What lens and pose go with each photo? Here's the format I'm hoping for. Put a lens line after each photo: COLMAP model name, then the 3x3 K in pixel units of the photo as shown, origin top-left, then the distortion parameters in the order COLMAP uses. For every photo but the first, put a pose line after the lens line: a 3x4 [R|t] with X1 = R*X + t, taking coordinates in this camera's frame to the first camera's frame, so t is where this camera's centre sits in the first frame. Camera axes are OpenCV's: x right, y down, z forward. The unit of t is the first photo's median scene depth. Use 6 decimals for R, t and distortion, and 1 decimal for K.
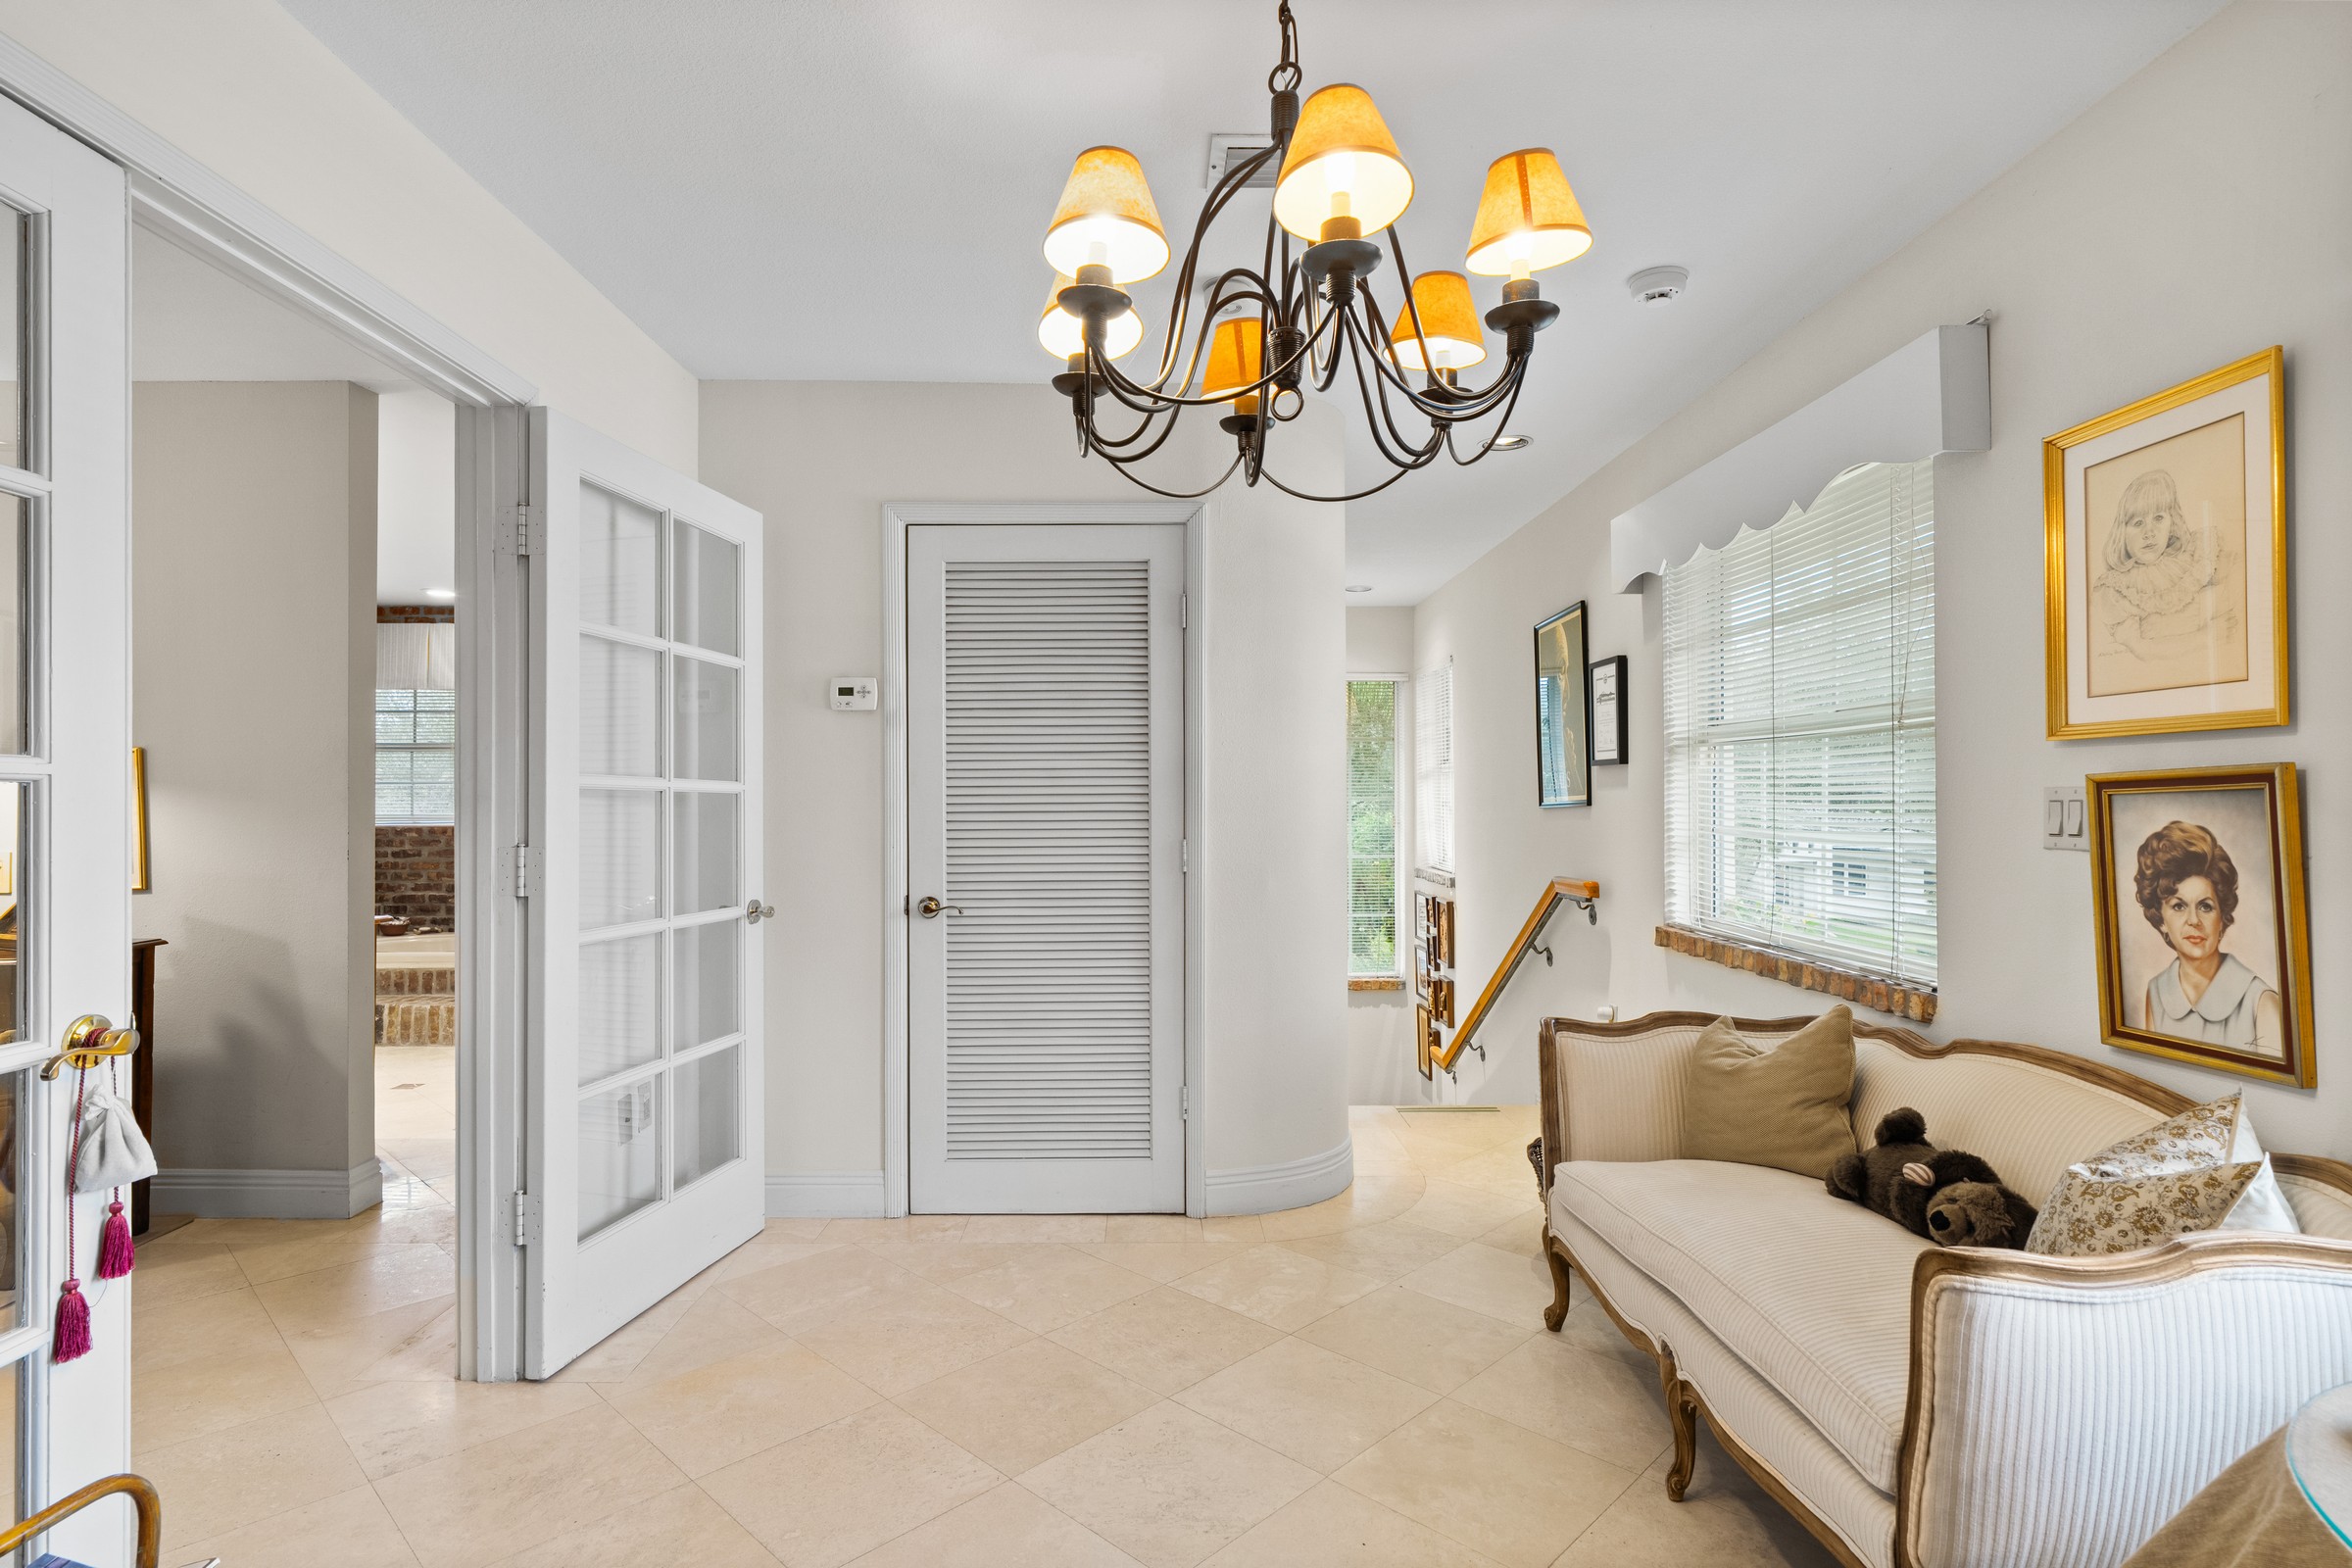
lens RADIAL K [[1187.6, 0, 1174.3], [0, 1187.6, 787.7], [0, 0, 1]] dist [-0.000515, -0.000112]
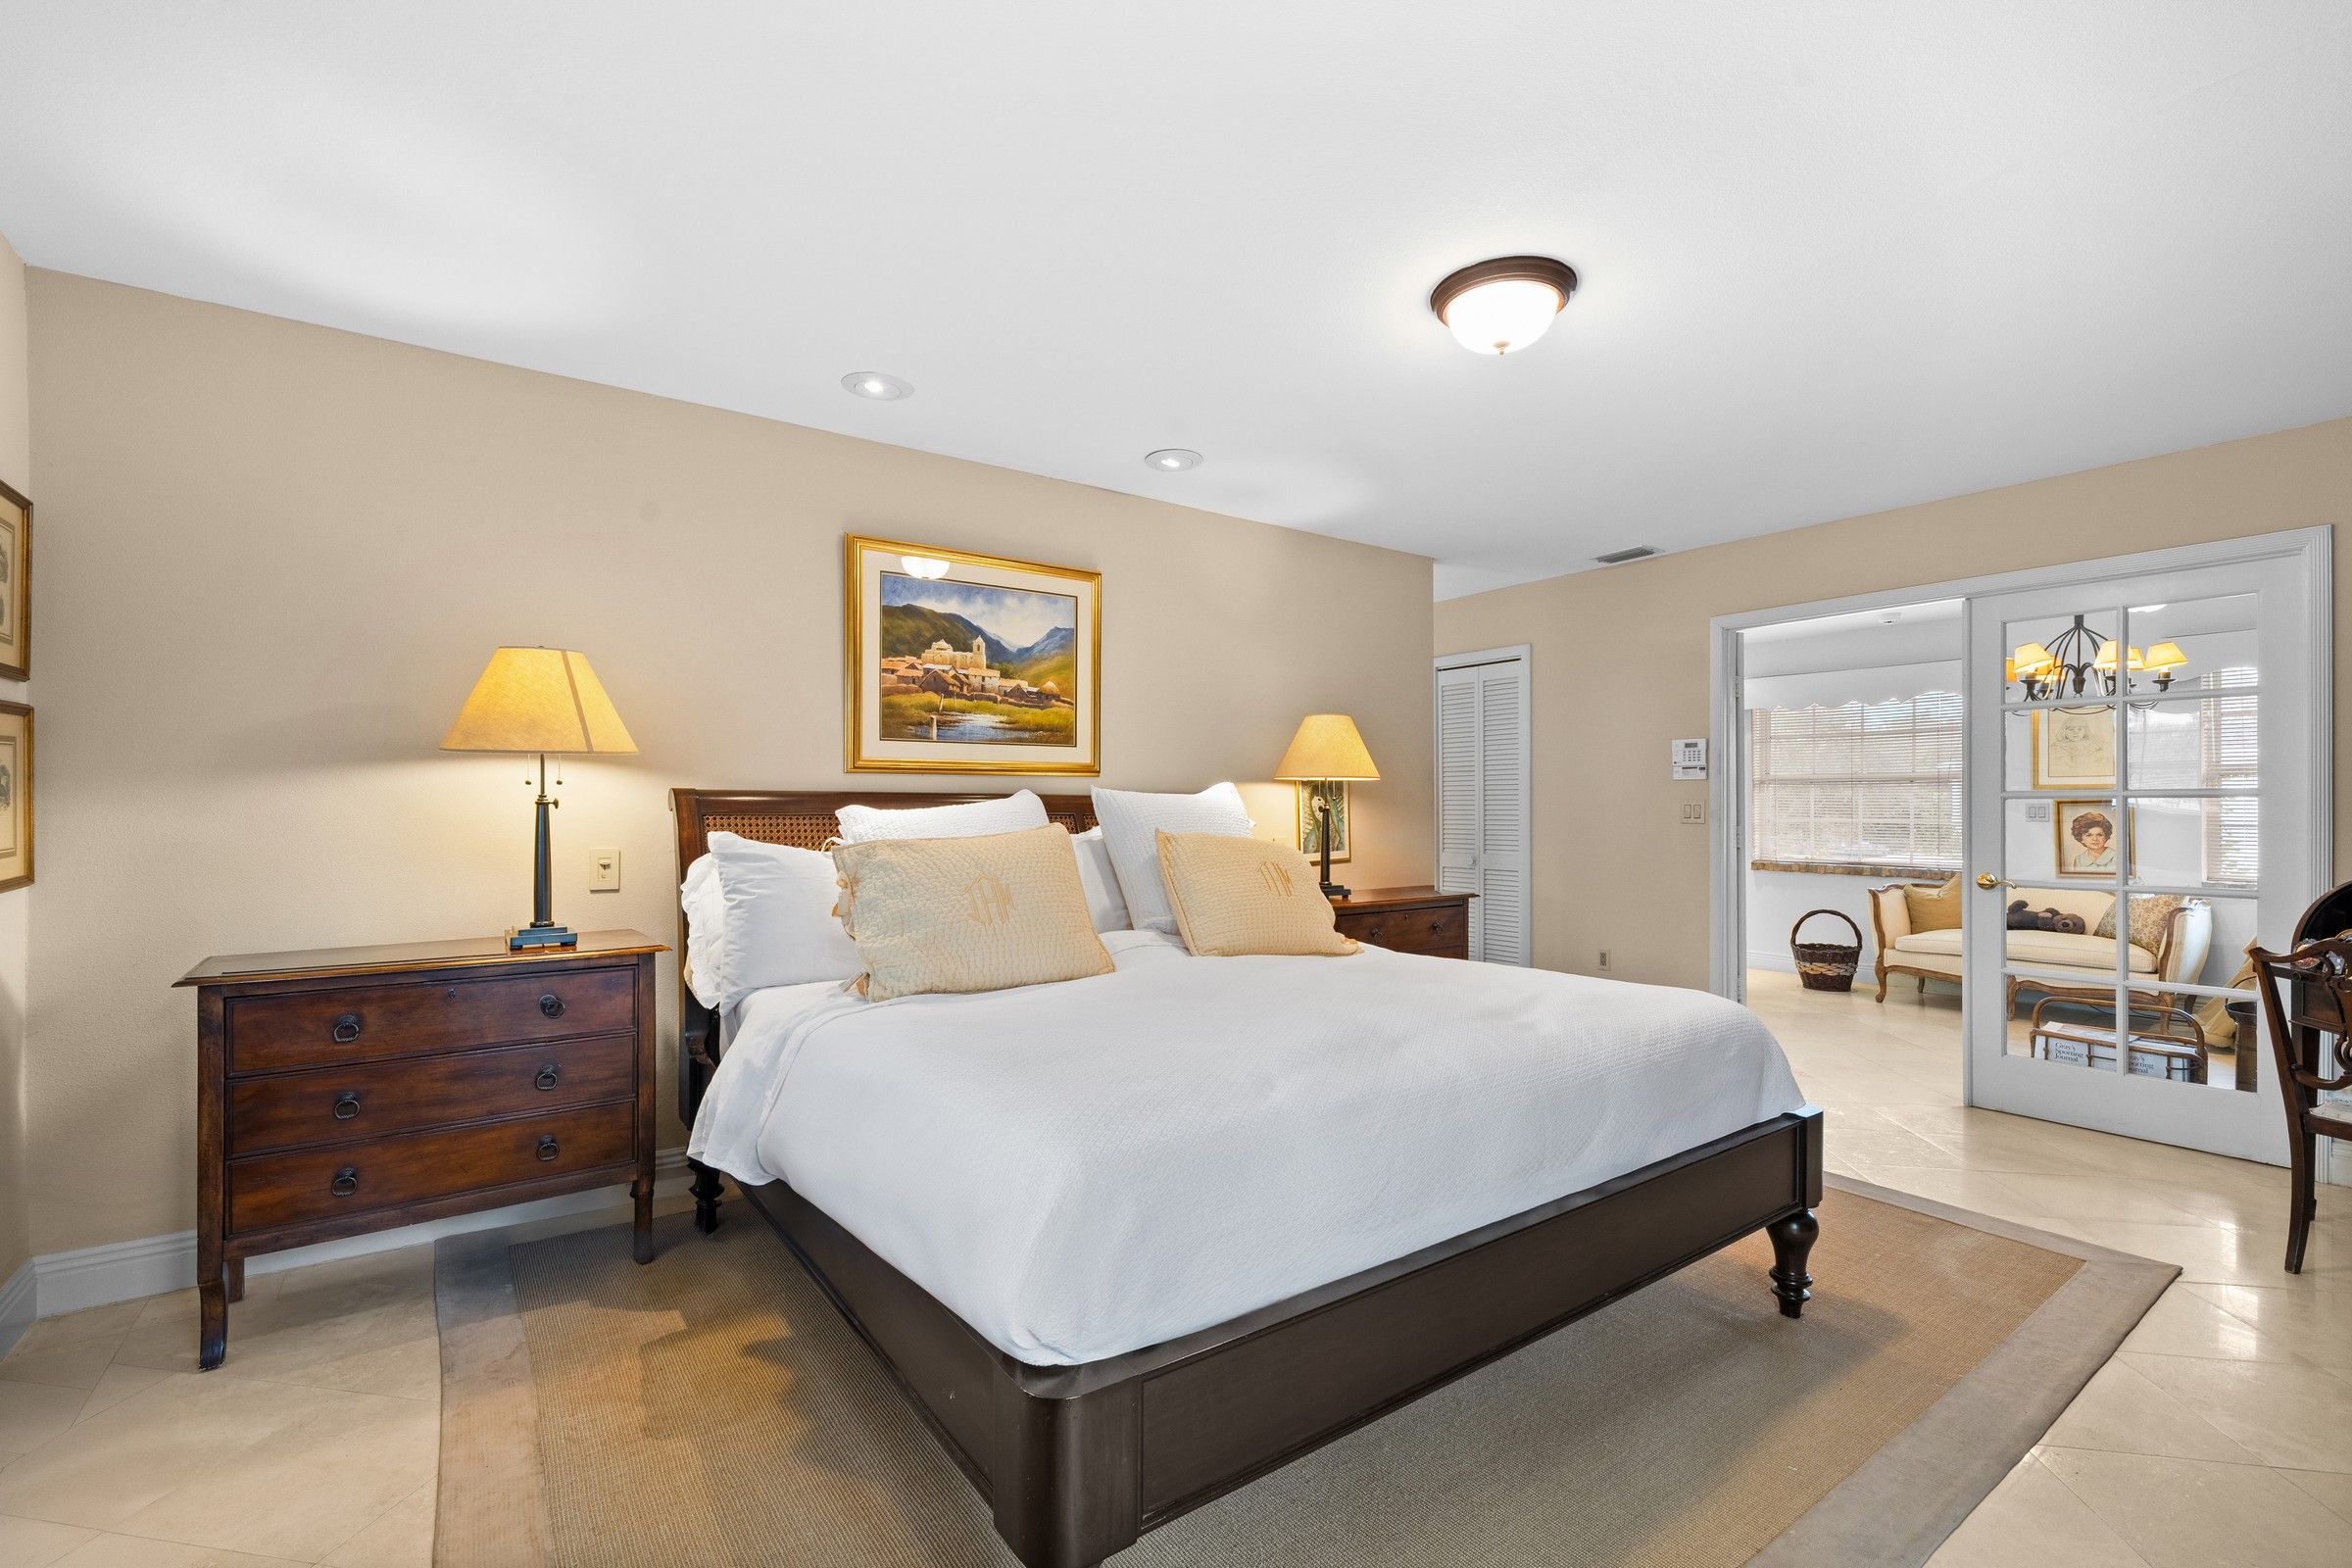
lens RADIAL K [[995.9, 0, 1173.2], [0, 995.9, 800.3], [0, 0, 1]] dist [0.000860, 0.000112]
pose [[0.823395, 0.005348, 0.567443, -3.059074], [-0.003239, 0.999984, -0.004723, 0.013268], [-0.567459, 0.002051, 0.823399, 0.059865]]
